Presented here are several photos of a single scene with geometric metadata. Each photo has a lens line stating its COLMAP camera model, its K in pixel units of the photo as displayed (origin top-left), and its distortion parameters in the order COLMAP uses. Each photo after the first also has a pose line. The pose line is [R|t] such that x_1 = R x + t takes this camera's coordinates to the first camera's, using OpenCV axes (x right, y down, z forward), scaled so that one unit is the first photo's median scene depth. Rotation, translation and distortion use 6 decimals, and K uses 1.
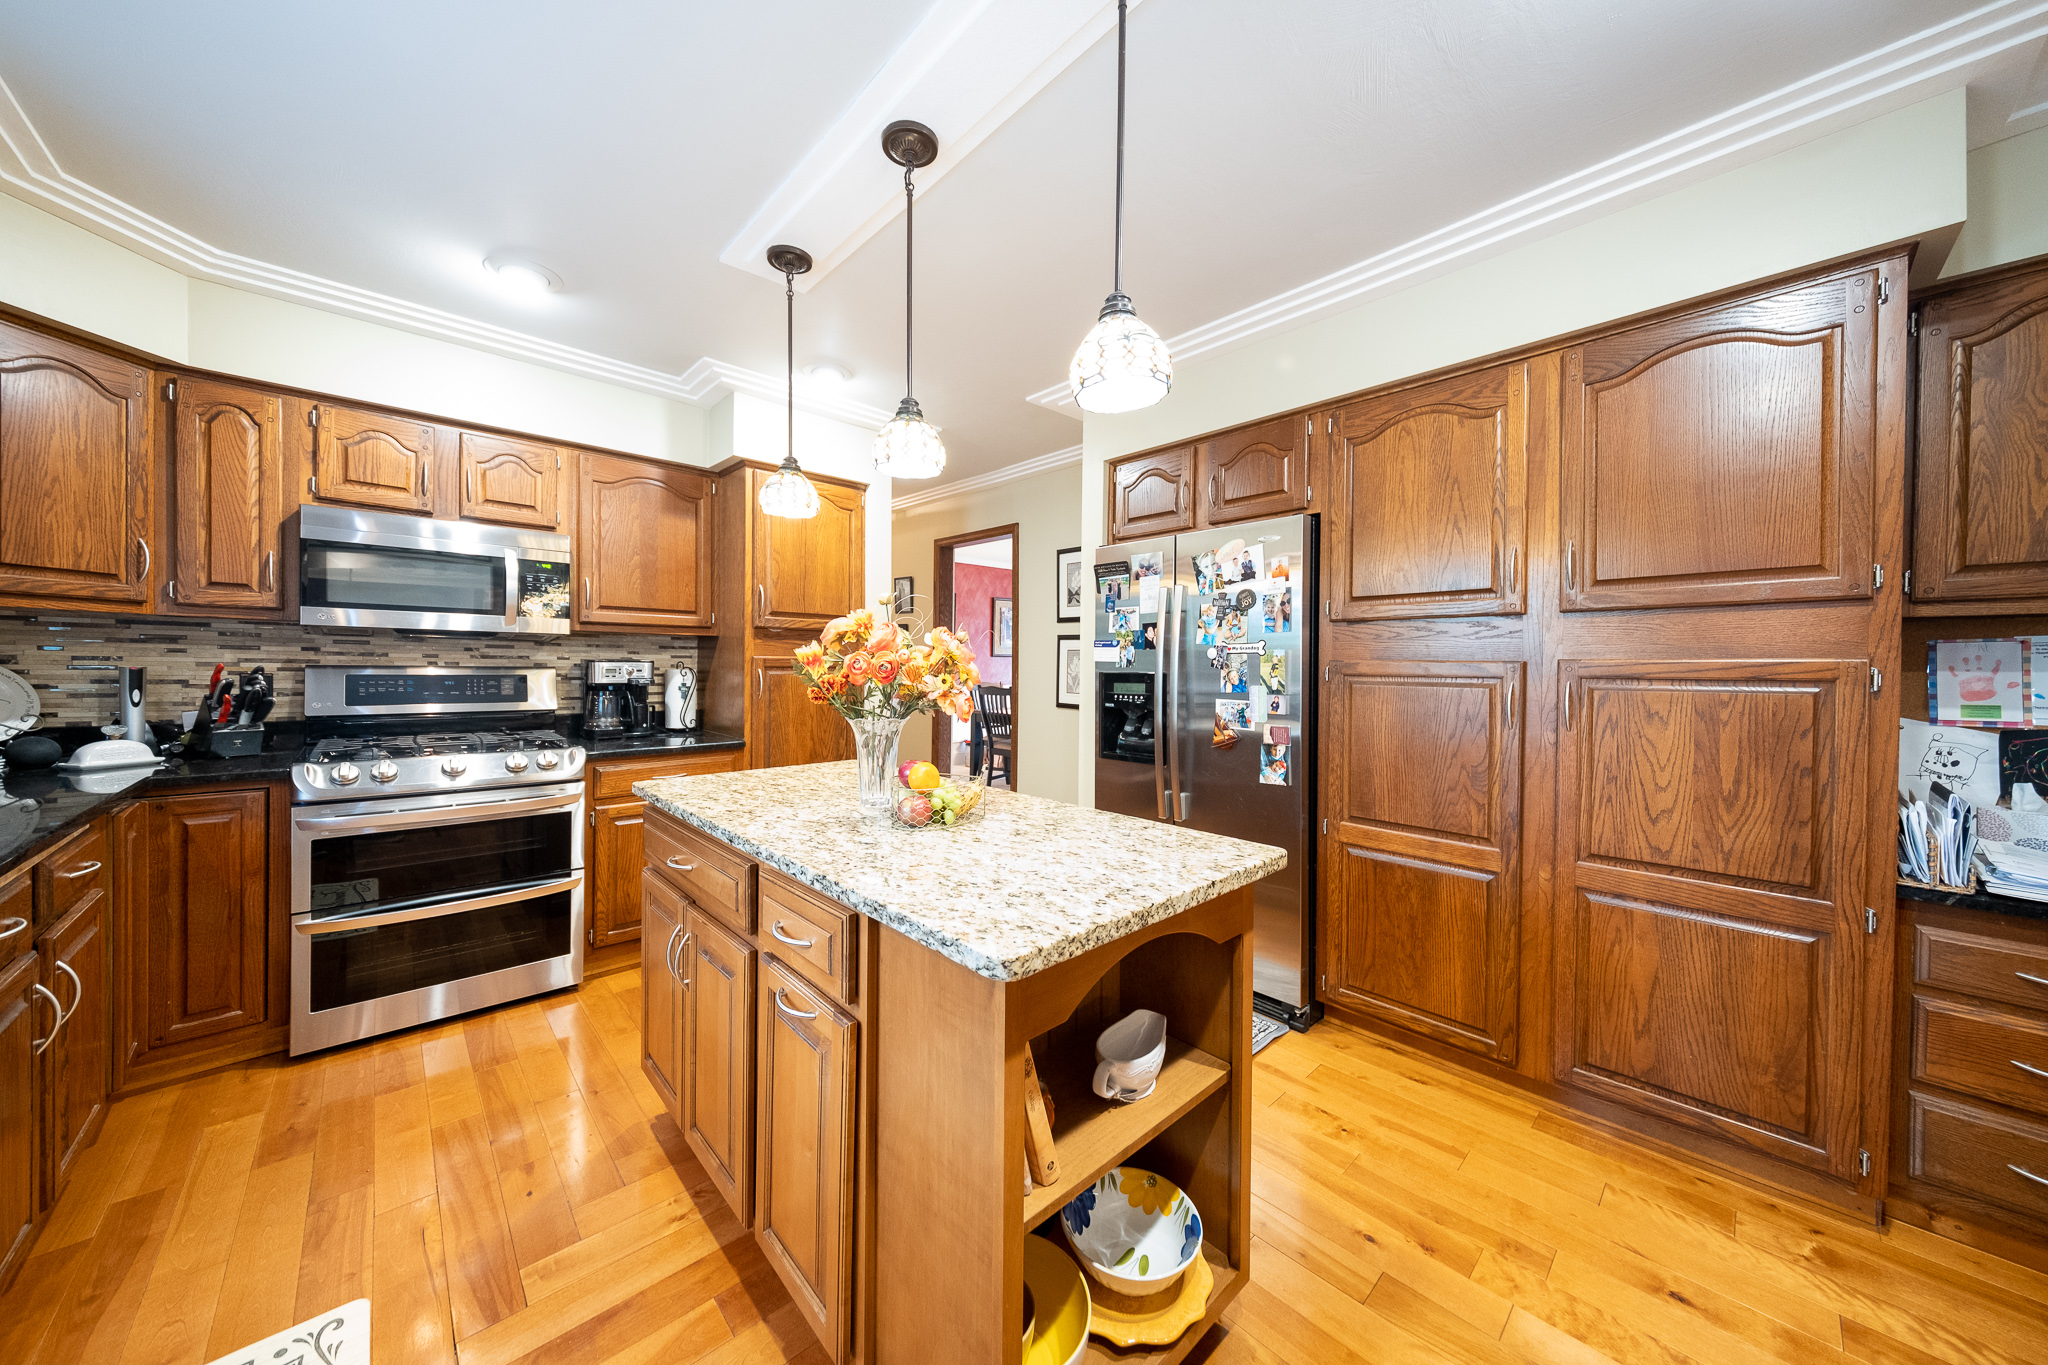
lens RADIAL K [[687.9, 0, 1024.0], [0, 687.9, 682.5], [0, 0, 1]] dist [0.000477, -0.000057]
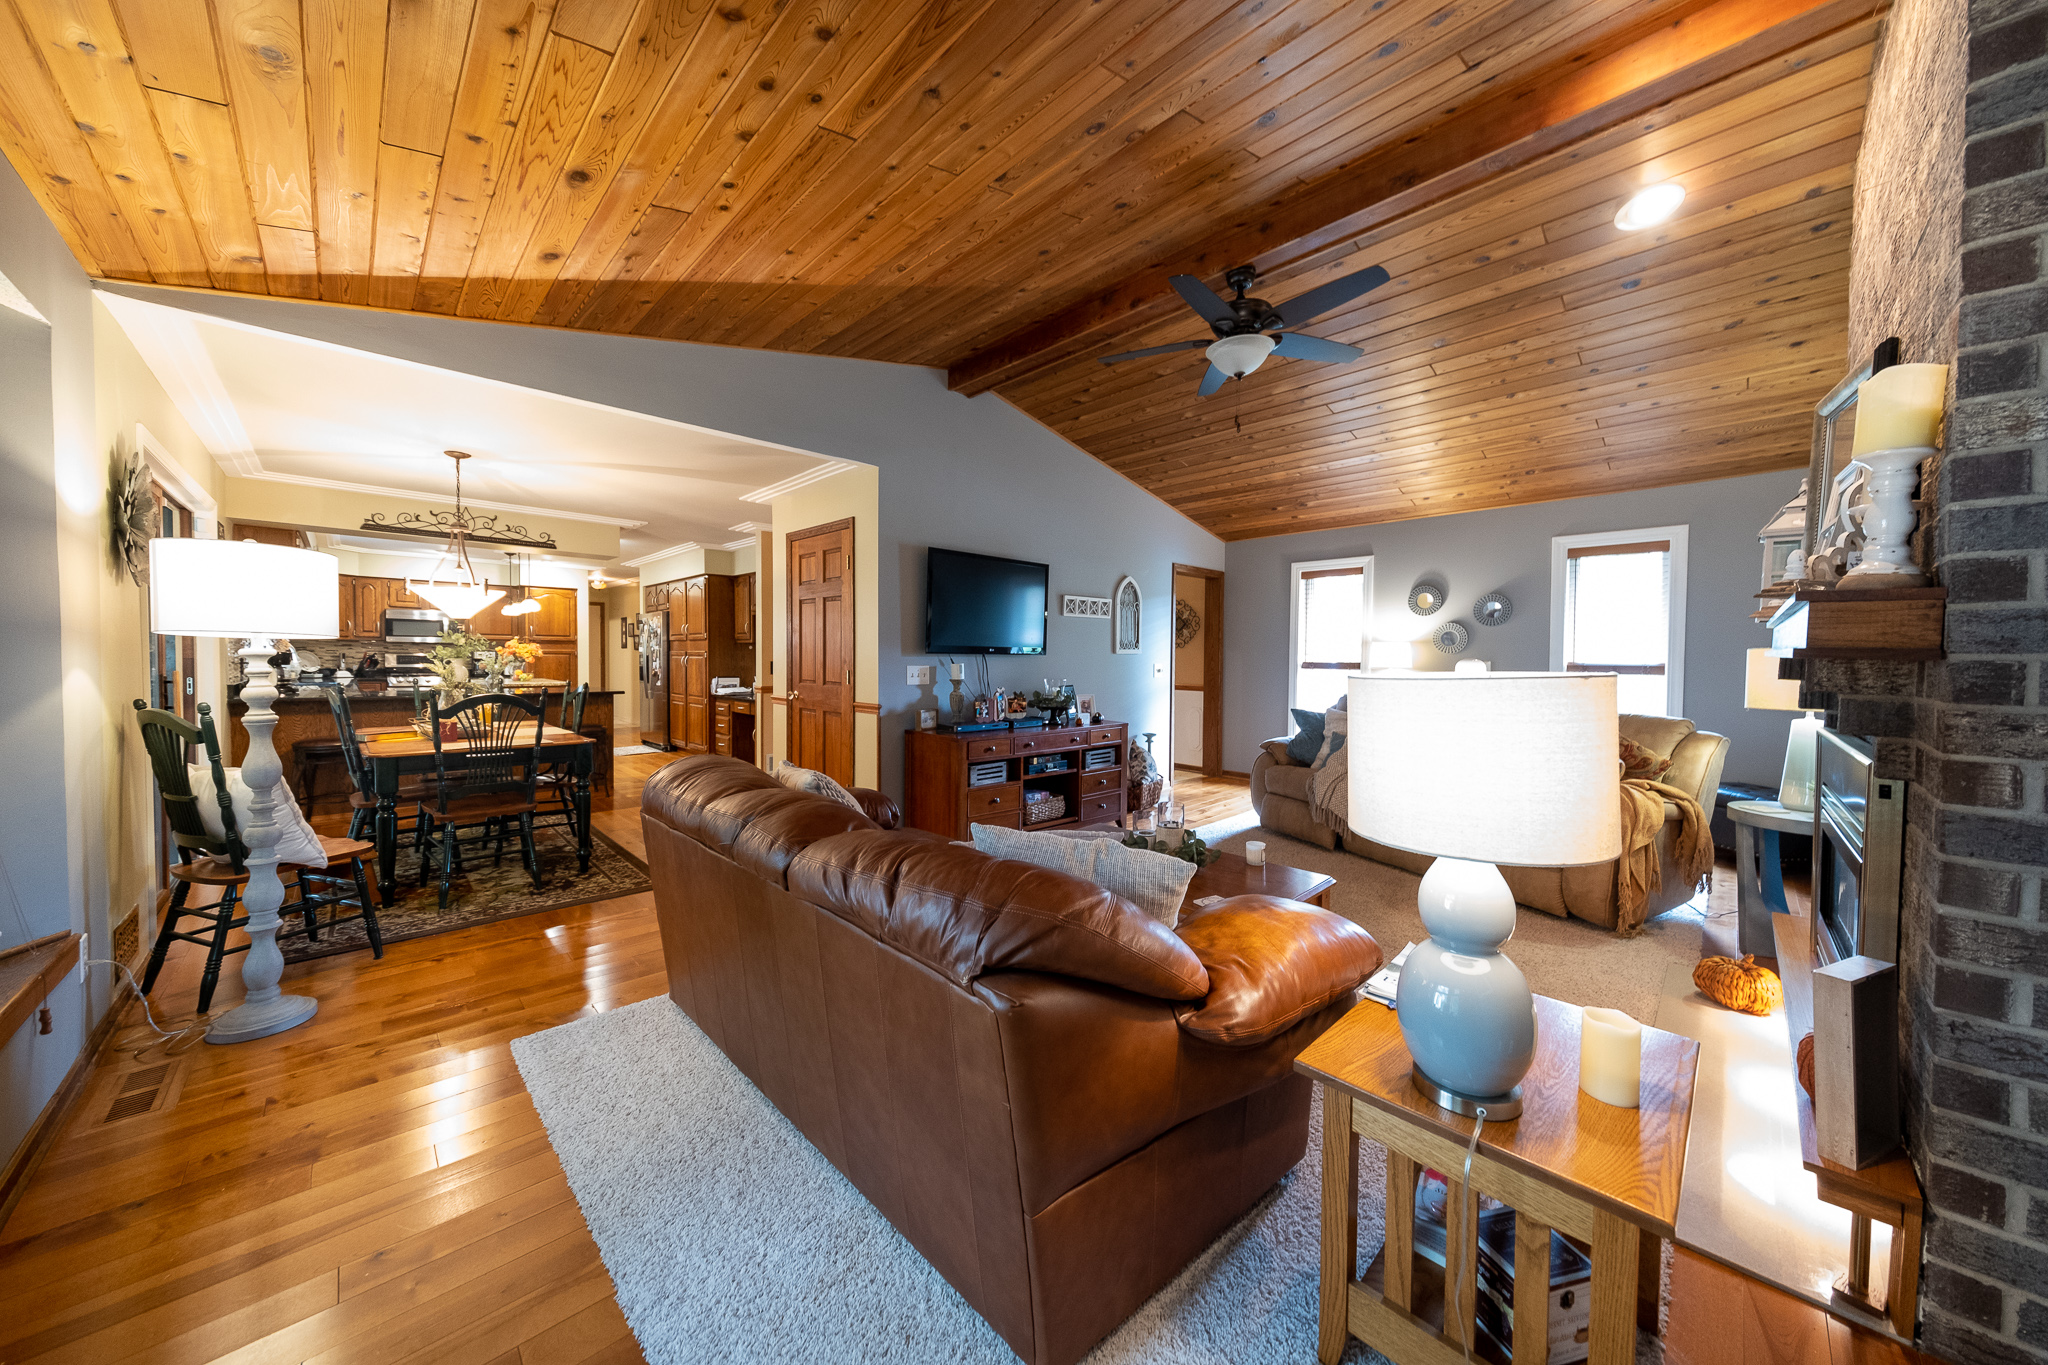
lens RADIAL K [[687.9, 0, 1024.0], [0, 687.9, 682.5], [0, 0, 1]] dist [0.000477, -0.000057]
pose [[0.999642, -0.001750, 0.026713, 2.897986], [0.001370, 0.999898, 0.014228, 0.111765], [-0.026735, -0.014186, 0.999542, -3.549425]]
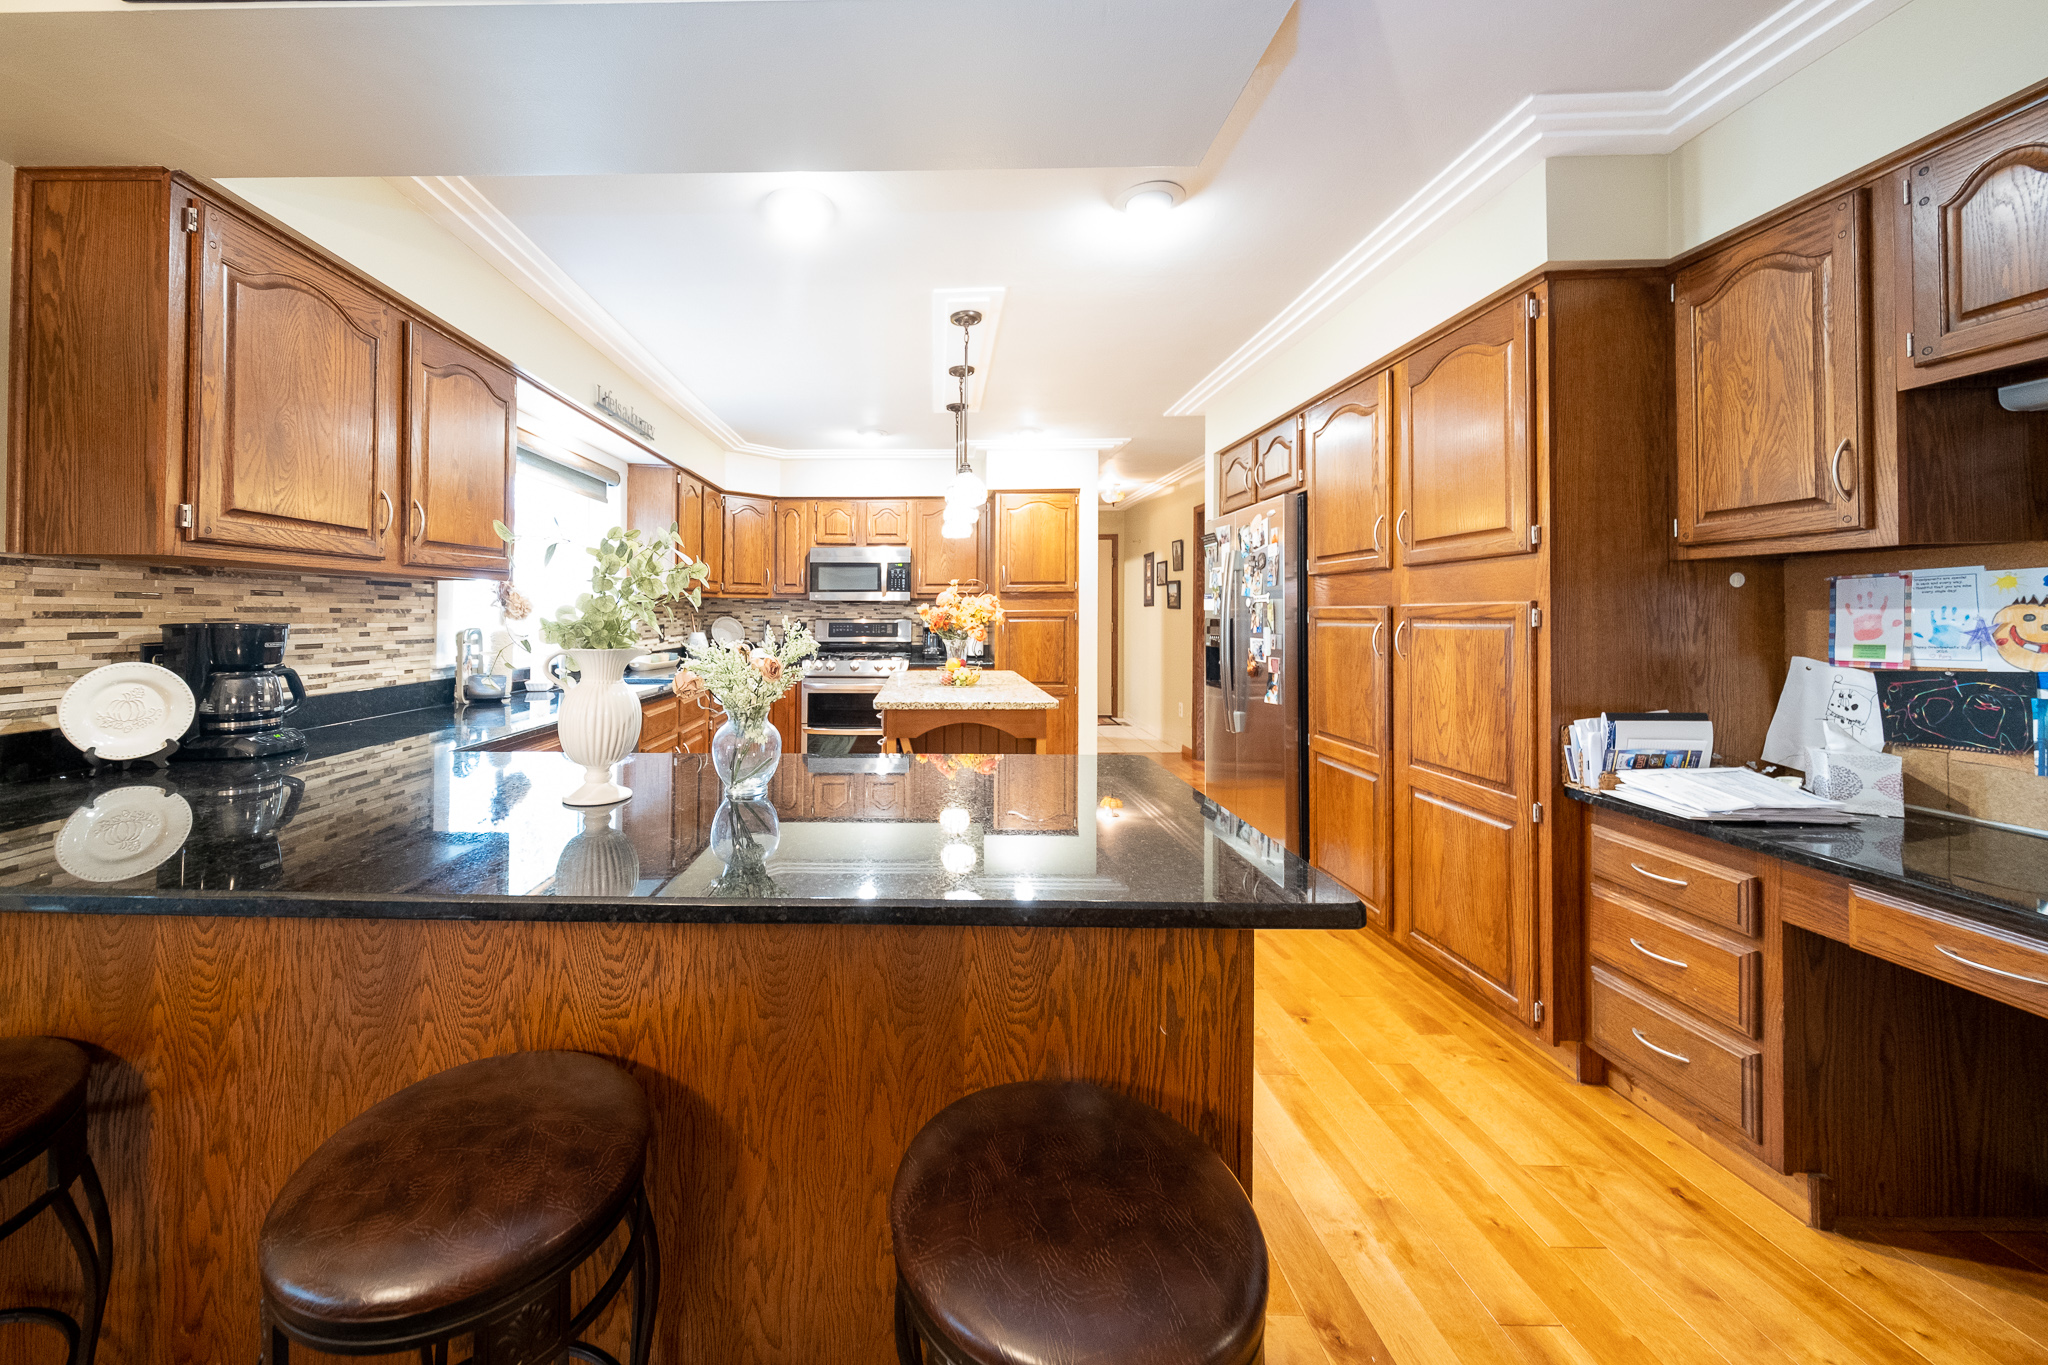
lens RADIAL K [[725.9, 0, 917.6], [0, 725.9, 611.3], [0, 0, 1]] dist [0.000638, 0.000041]
pose [[0.716718, -0.015004, -0.697202, 1.114877], [-0.007499, 0.999545, -0.029220, 0.025260], [0.697323, 0.026171, 0.716279, -0.598429]]
